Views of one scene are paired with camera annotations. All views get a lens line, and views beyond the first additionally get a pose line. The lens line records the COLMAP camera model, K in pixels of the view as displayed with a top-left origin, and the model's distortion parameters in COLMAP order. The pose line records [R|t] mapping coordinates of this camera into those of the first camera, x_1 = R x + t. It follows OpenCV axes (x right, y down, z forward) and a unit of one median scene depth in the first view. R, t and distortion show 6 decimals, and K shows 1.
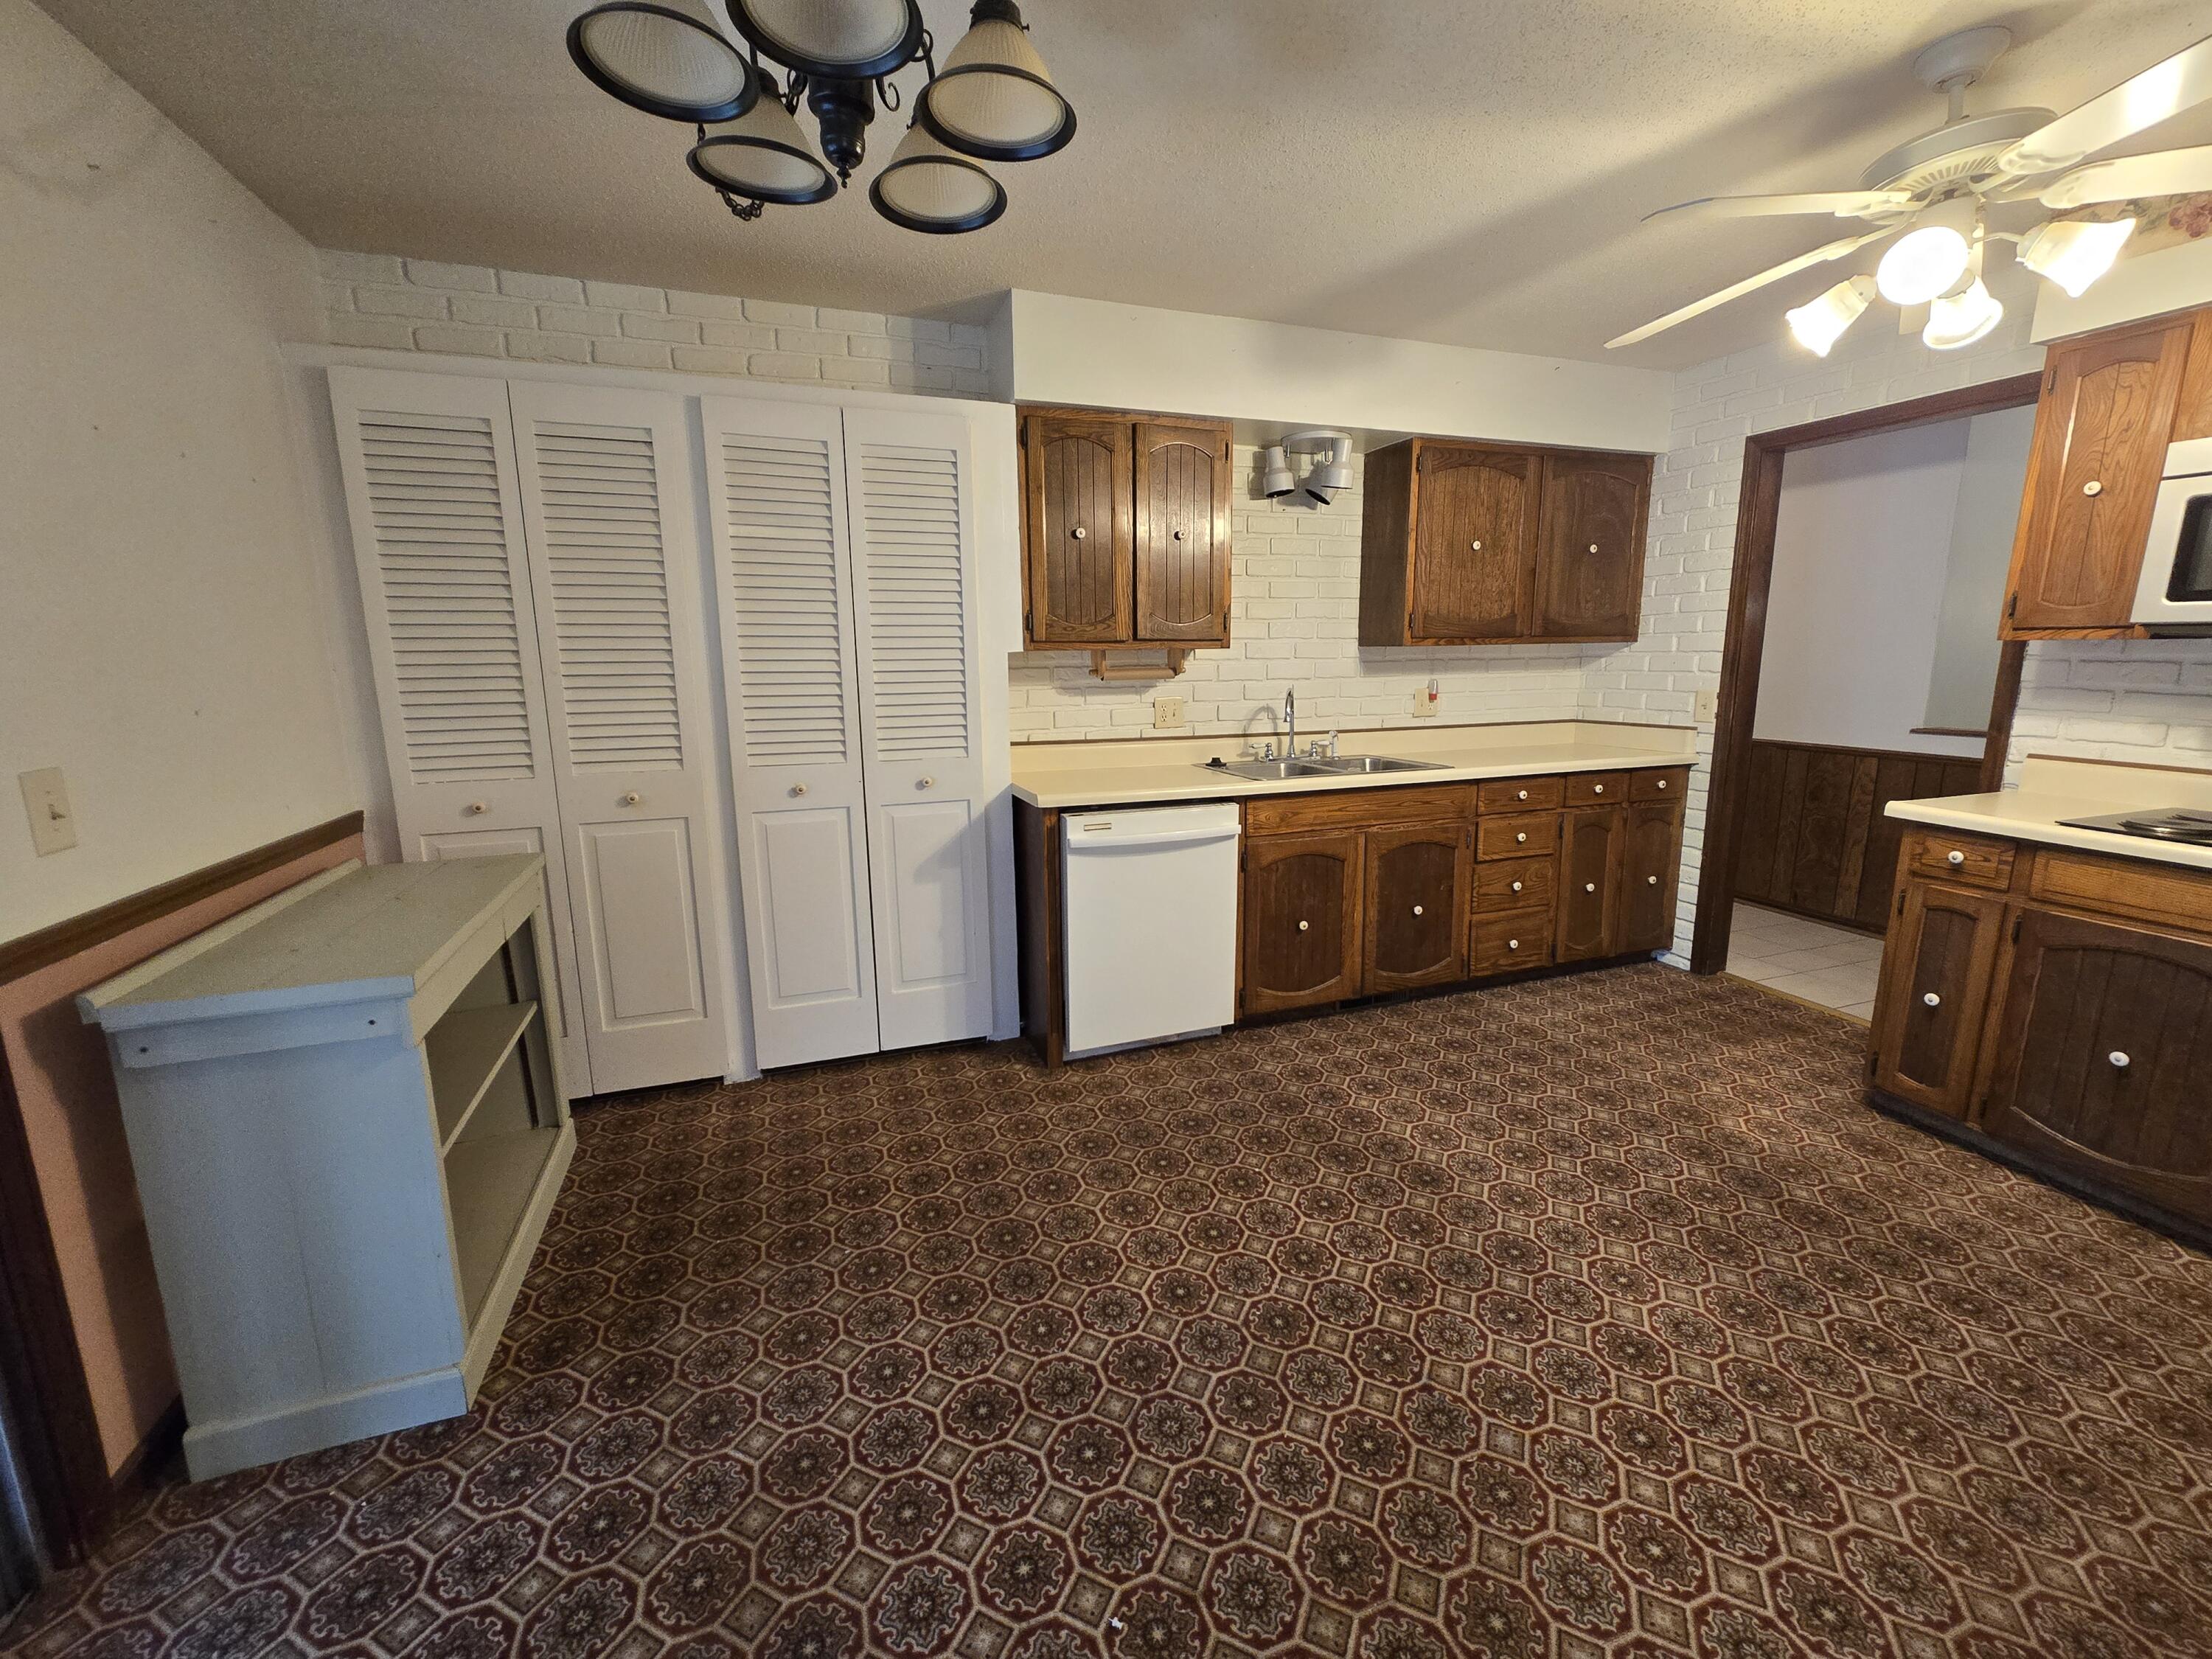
lens RADIAL K [[909.1, 0, 1107.1], [0, 909.1, 826.0], [0, 0, 1]] dist [0.002075, -0.000265]
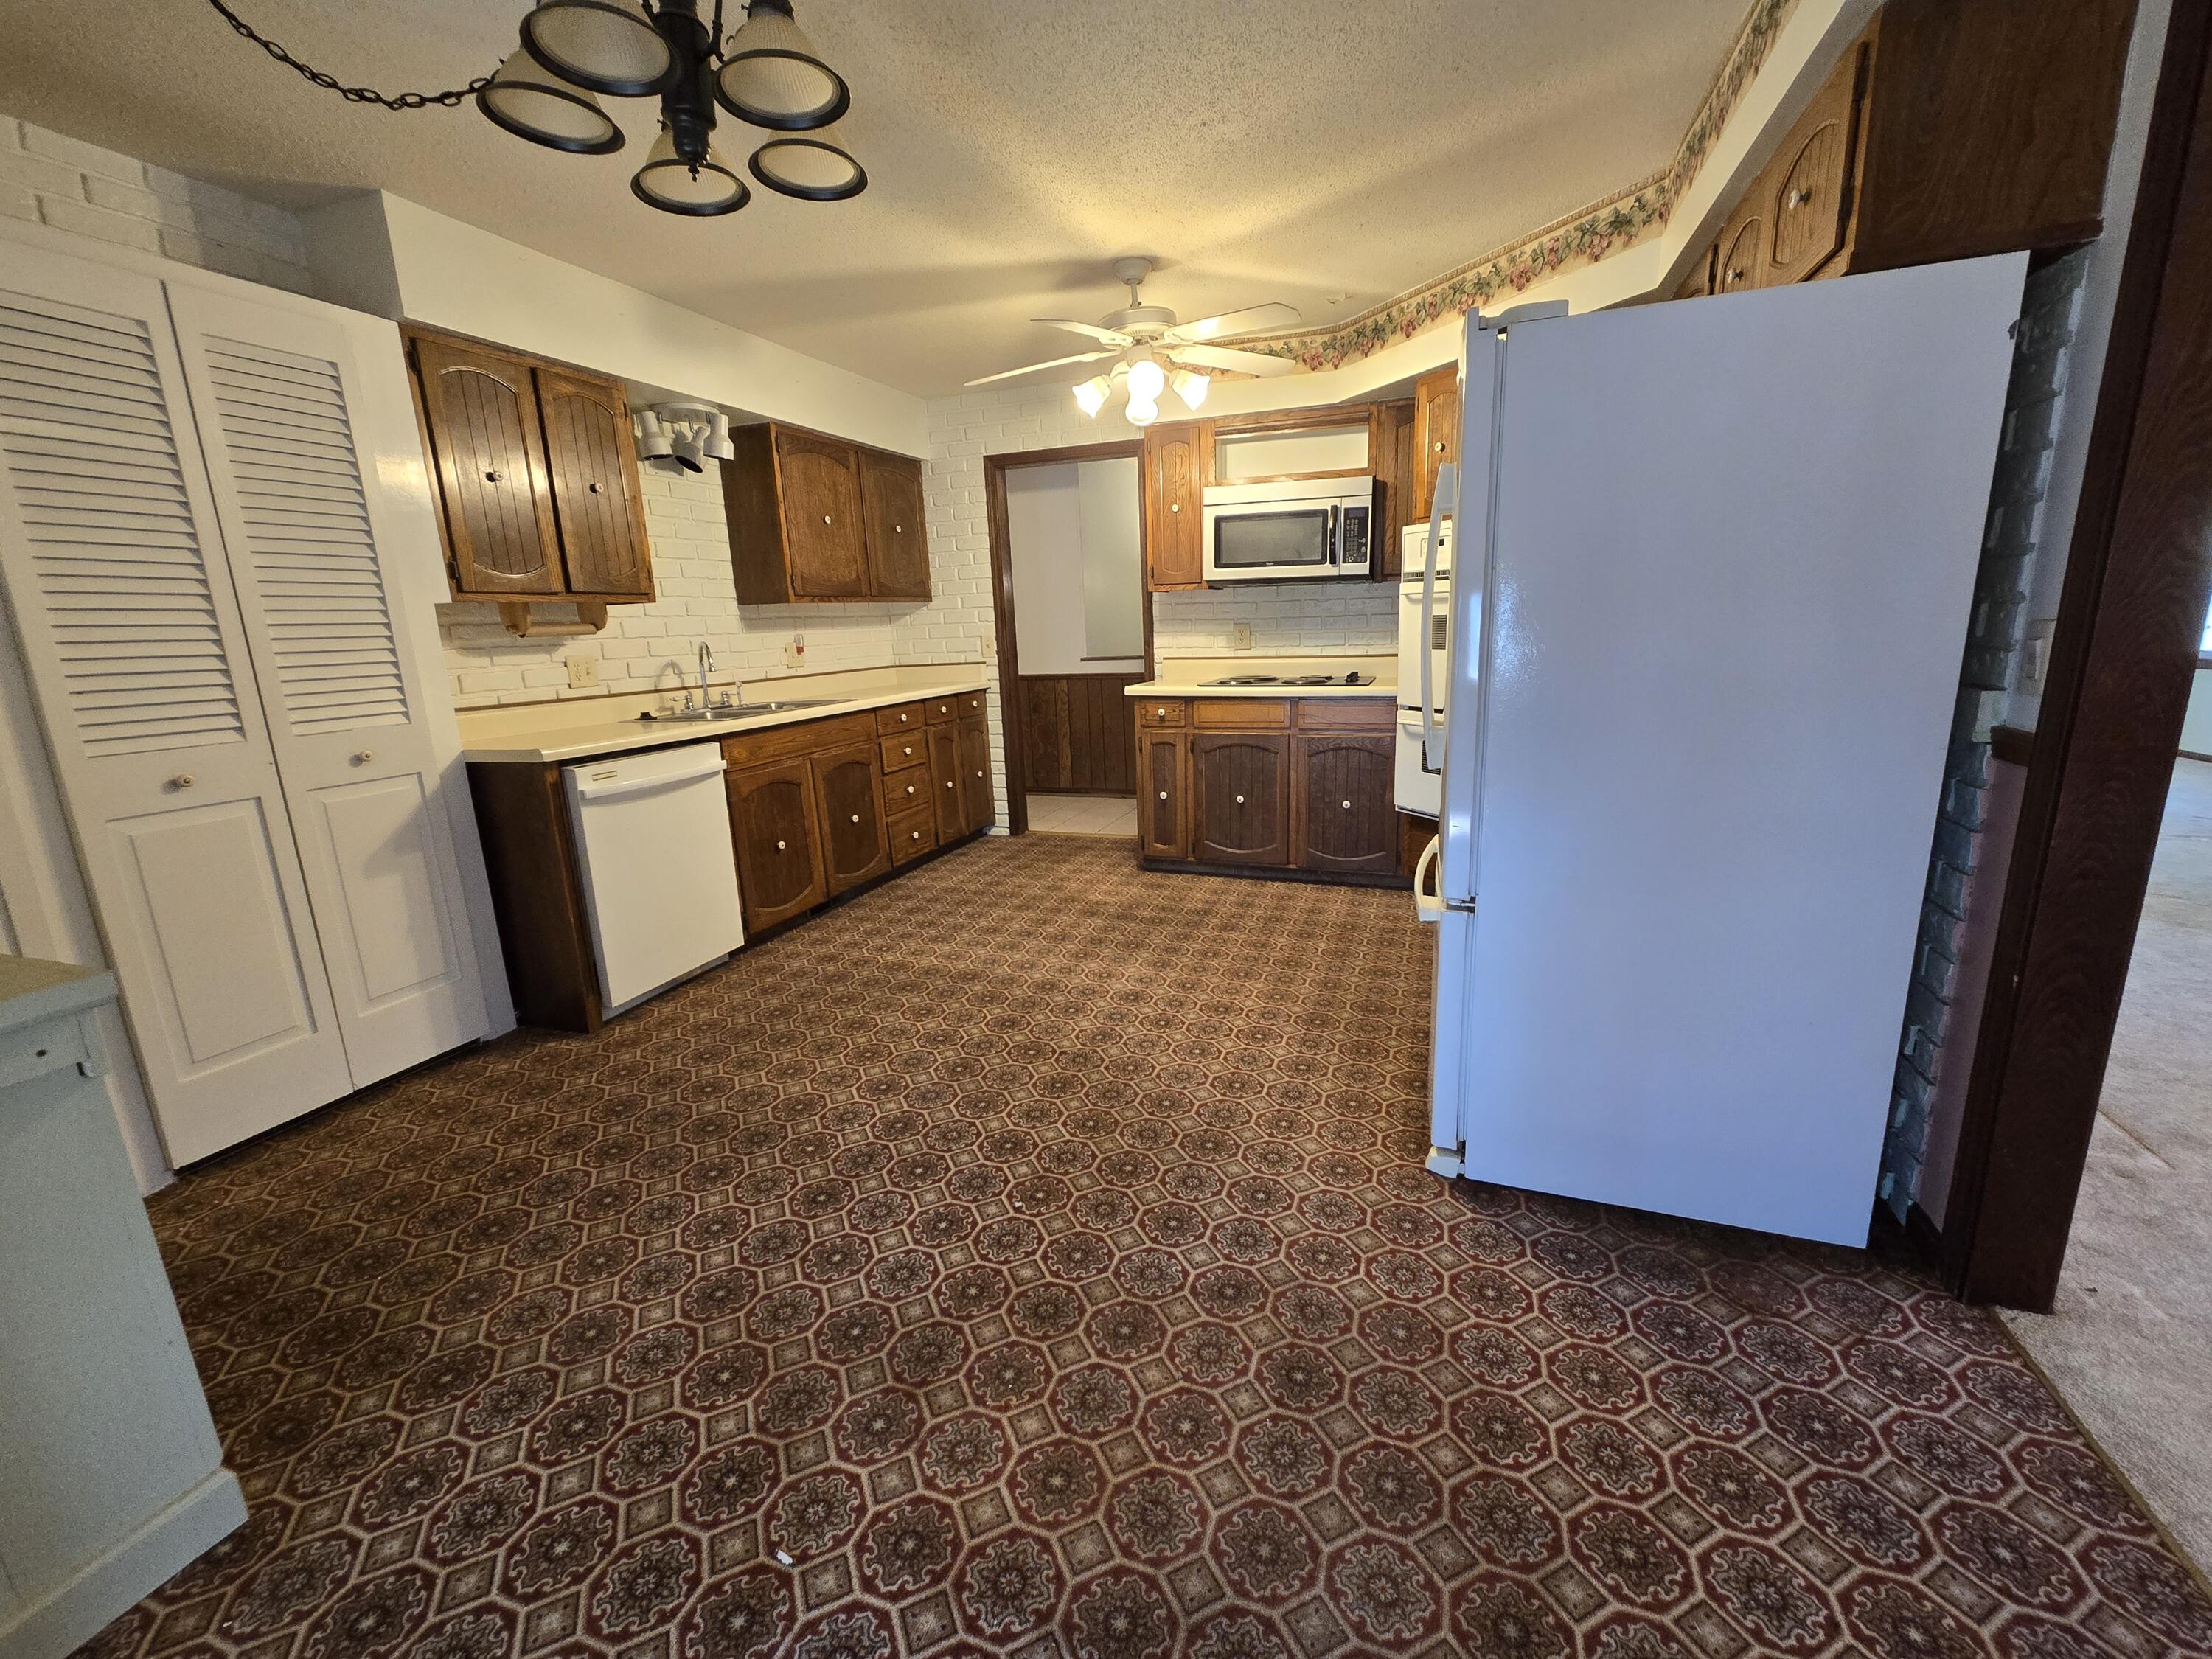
lens RADIAL K [[909.1, 0, 1118.5], [0, 909.1, 826.1], [0, 0, 1]] dist [0.002075, -0.000265]
pose [[0.643711, -0.183693, 0.742895, -0.402179], [0.175398, 0.980336, 0.090424, 0.064382], [-0.744897, 0.072096, 0.663273, -0.083394]]
